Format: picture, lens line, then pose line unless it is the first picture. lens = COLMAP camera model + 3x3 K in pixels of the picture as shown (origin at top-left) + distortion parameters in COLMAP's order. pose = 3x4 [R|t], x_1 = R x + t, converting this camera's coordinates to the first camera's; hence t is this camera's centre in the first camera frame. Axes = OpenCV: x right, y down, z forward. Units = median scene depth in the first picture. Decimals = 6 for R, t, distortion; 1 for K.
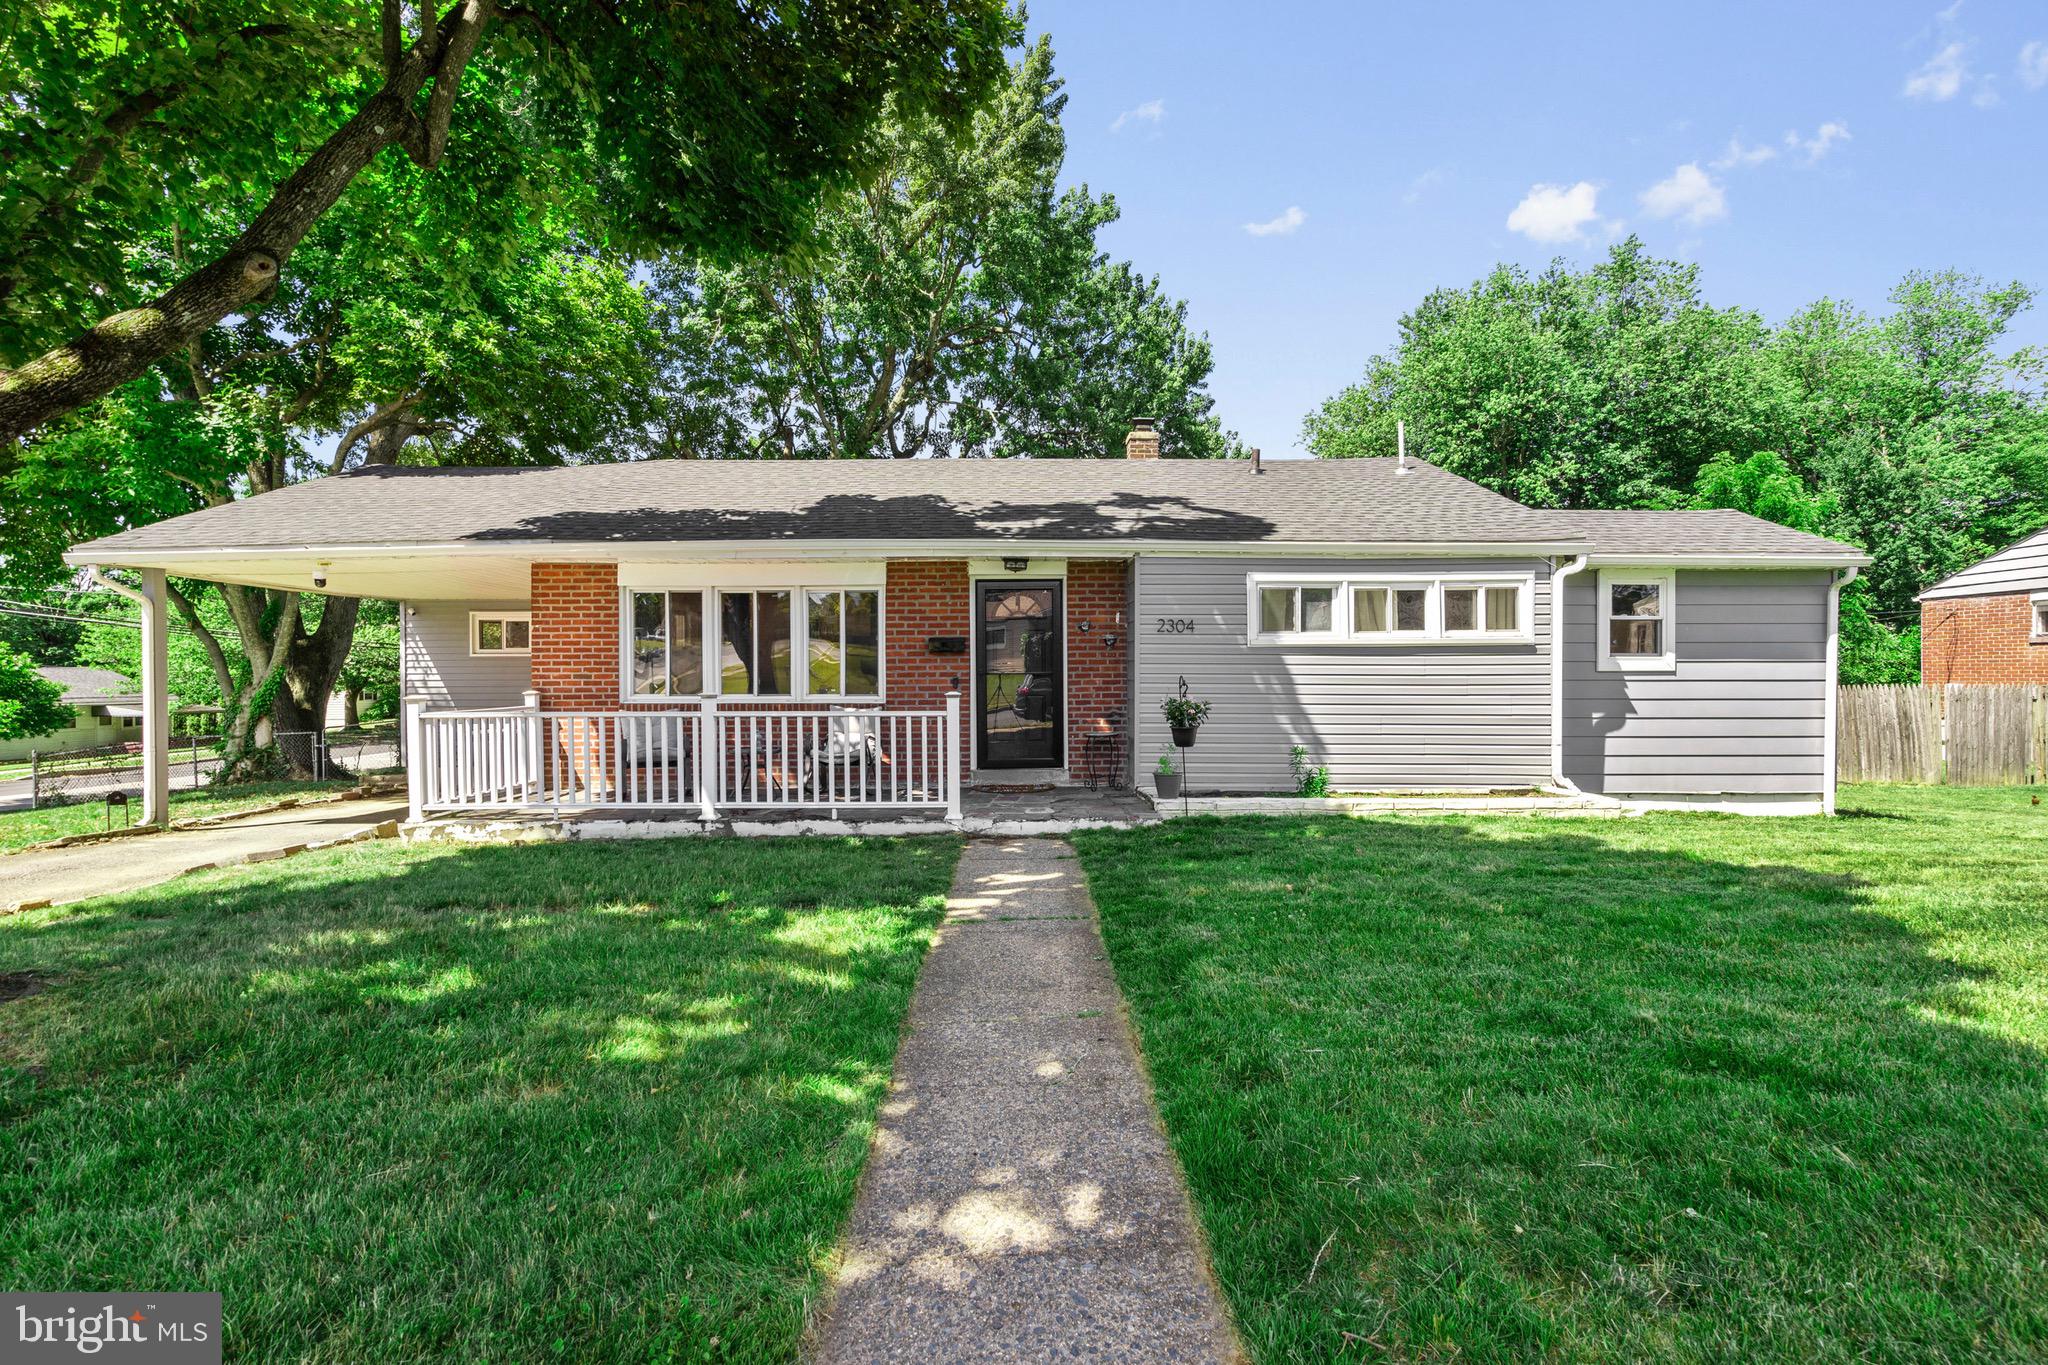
lens RADIAL K [[945.5, 0, 1018.4], [0, 945.5, 680.1], [0, 0, 1]] dist [-0.004558, 0.002526]
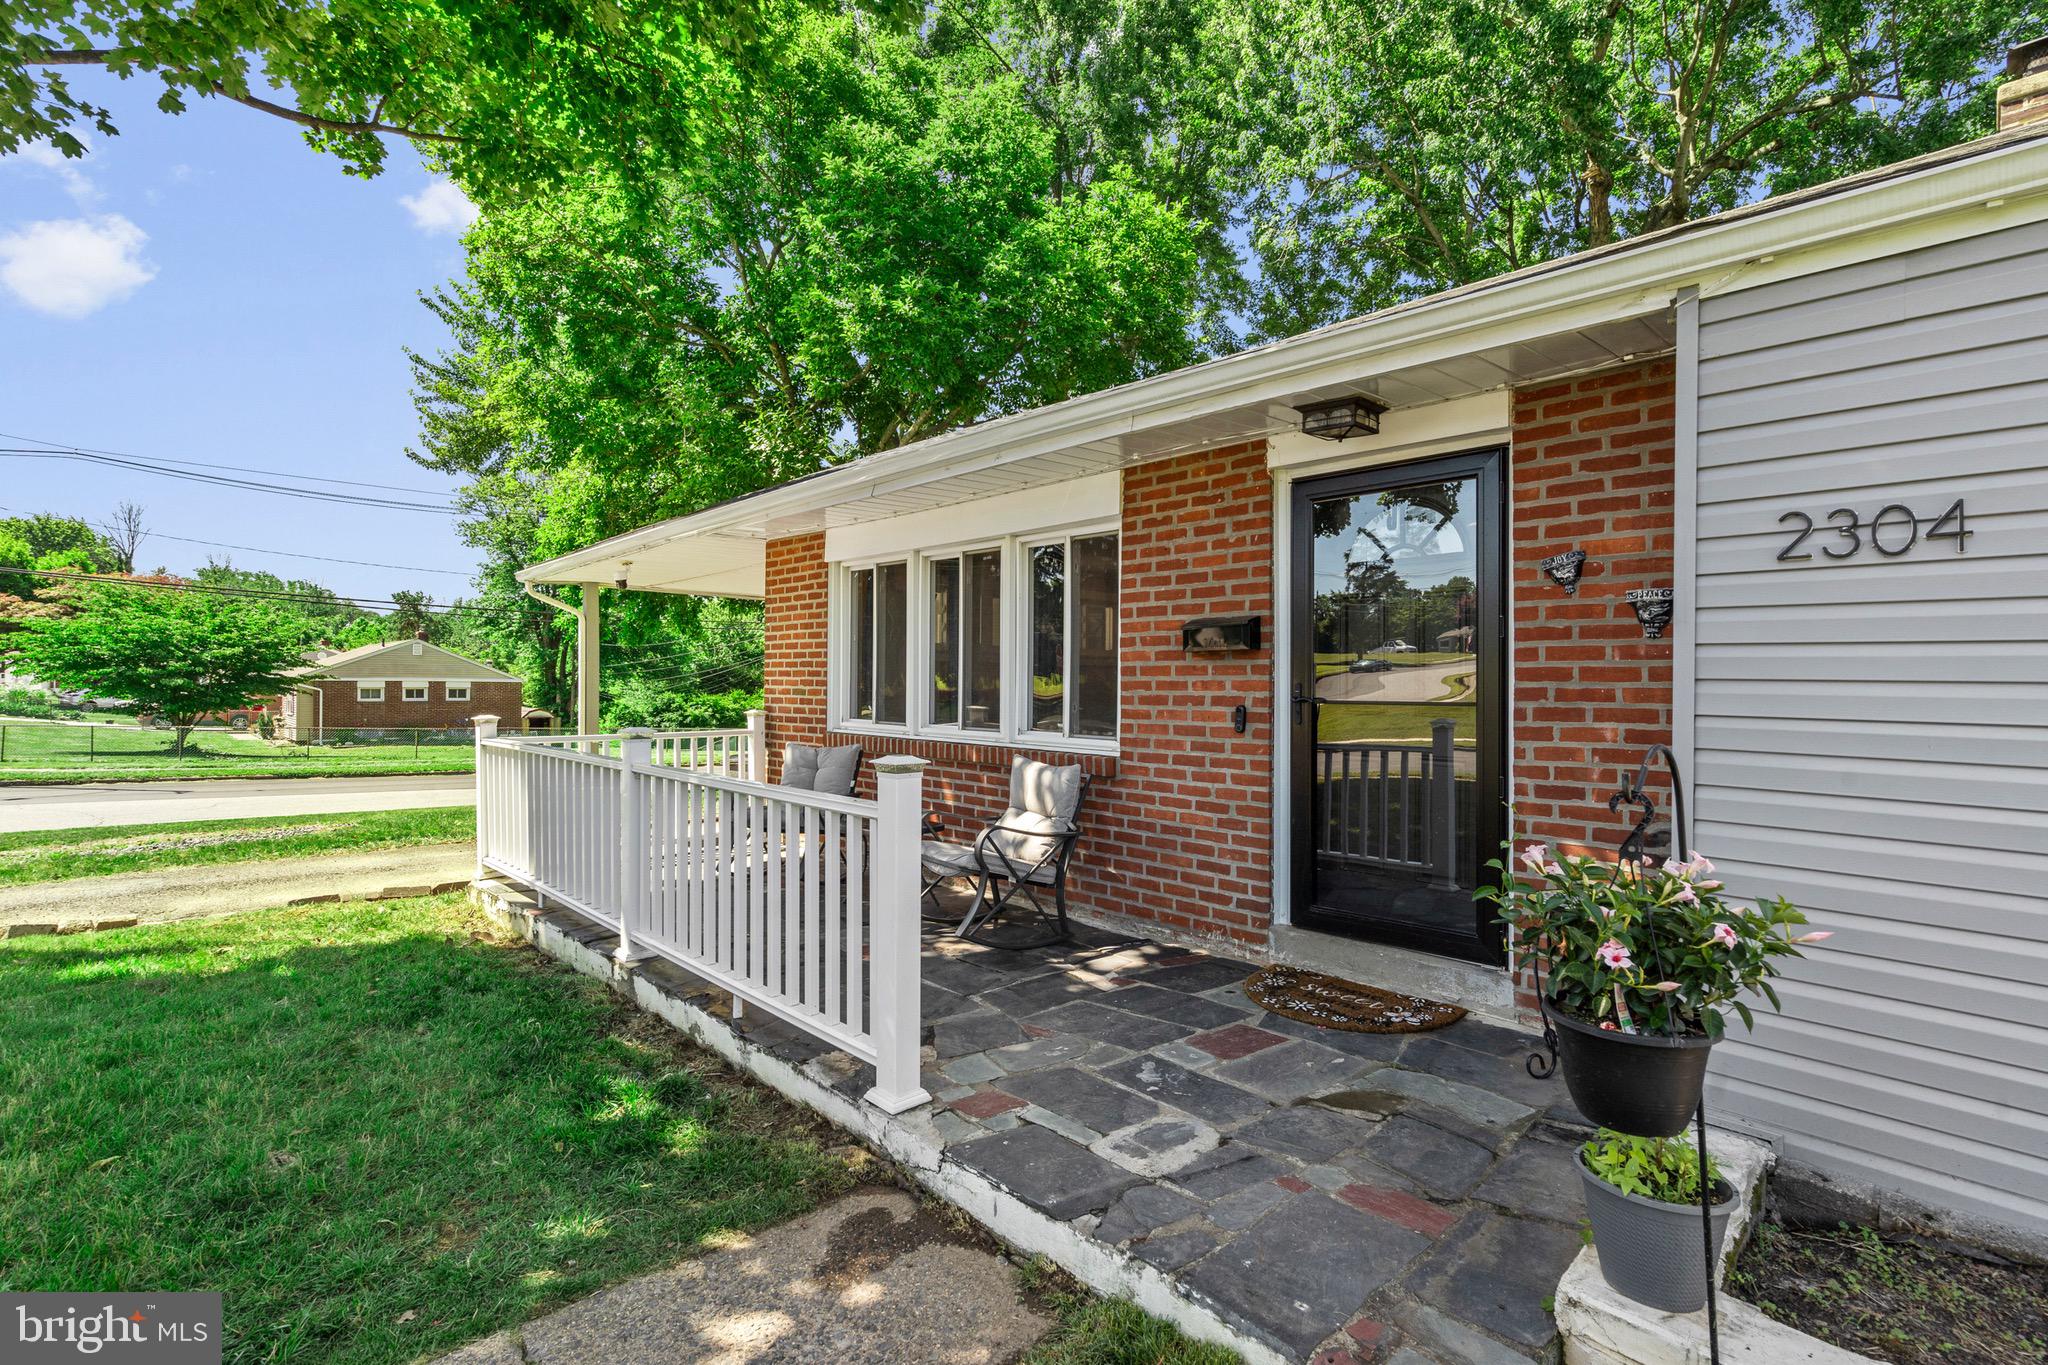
lens RADIAL K [[945.5, 0, 1030.8], [0, 945.5, 679.5], [0, 0, 1]] dist [-0.004558, 0.002526]
pose [[0.688174, 0.007226, -0.725510, 0.185835], [-0.014634, 0.999885, -0.003922, -0.012926], [0.725398, 0.013316, 0.688201, 0.630633]]
